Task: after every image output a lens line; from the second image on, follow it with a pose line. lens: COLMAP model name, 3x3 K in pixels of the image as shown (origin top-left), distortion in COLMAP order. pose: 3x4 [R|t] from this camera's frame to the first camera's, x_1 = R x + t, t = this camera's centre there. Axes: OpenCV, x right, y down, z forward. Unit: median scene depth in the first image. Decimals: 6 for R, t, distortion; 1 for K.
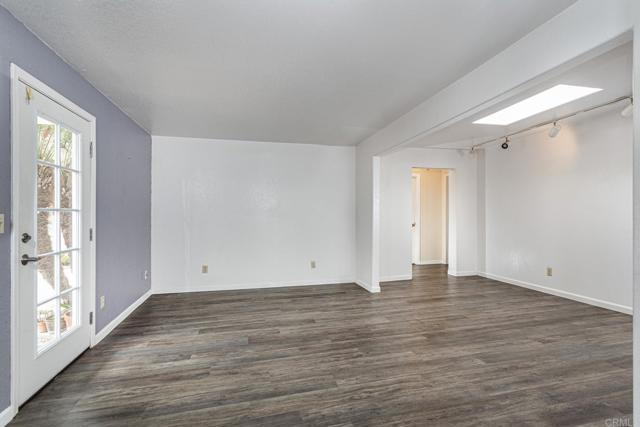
lens RADIAL K [[302.3, 0, 318.3], [0, 302.3, 213.7], [0, 0, 1]] dist [0.003607, 0.000731]
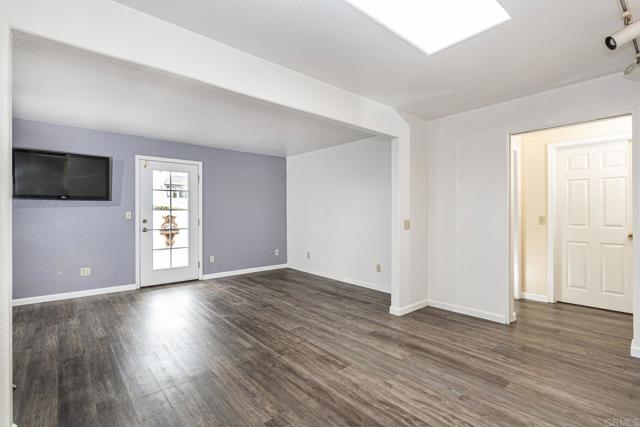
lens RADIAL K [[302.3, 0, 318.3], [0, 302.3, 213.7], [0, 0, 1]] dist [0.003607, 0.000731]
pose [[0.441814, 0.011383, -0.897034, 1.086687], [-0.001100, 0.999926, 0.012147, -0.009104], [0.897106, -0.004380, 0.441794, 0.666189]]
